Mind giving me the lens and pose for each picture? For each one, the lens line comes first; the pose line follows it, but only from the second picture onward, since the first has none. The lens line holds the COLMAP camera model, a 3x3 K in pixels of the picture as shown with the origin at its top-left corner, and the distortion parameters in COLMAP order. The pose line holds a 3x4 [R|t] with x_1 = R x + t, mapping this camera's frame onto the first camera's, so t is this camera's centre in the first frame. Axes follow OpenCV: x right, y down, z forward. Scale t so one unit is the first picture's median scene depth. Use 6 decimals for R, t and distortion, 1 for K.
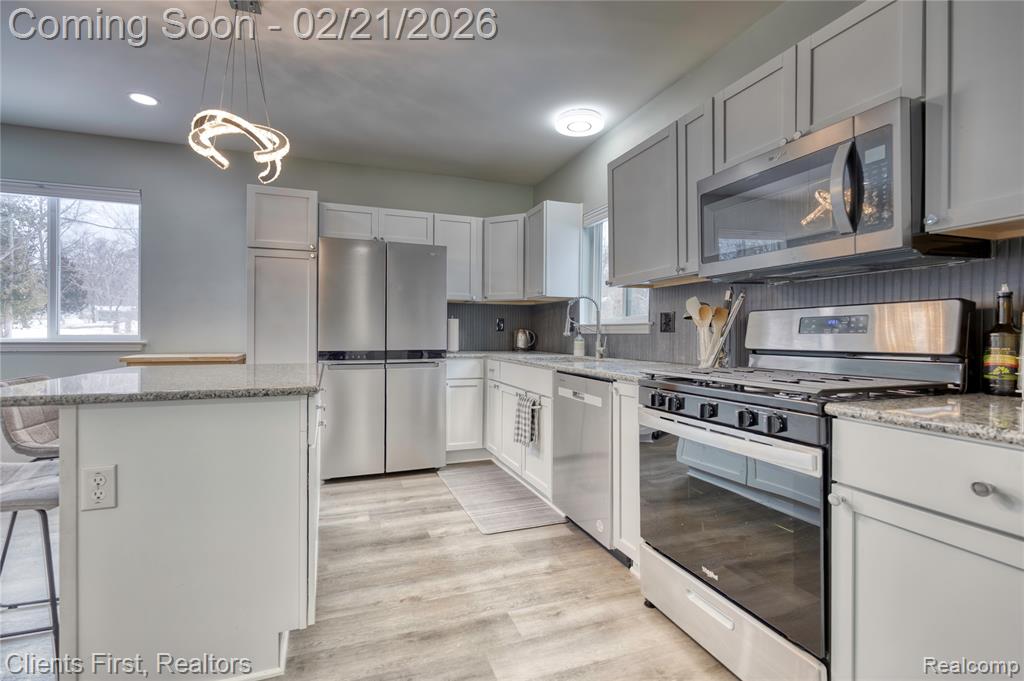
lens RADIAL K [[466.4, 0, 507.0], [0, 466.4, 334.8], [0, 0, 1]] dist [0.002600, 0.000158]
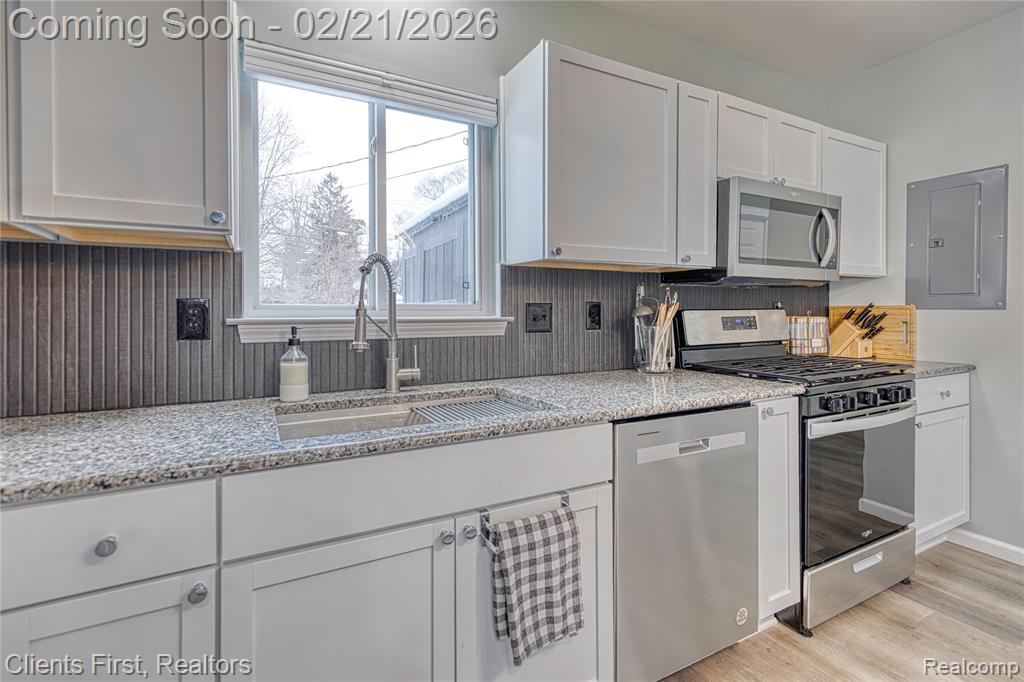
lens RADIAL K [[466.4, 0, 531.5], [0, 466.4, 314.3], [0, 0, 1]] dist [0.002600, 0.000158]
pose [[-0.133281, -0.010018, 0.991028, -0.380924], [0.002319, 0.999943, 0.010420, -0.041721], [-0.991076, 0.003687, -0.133251, 1.182545]]
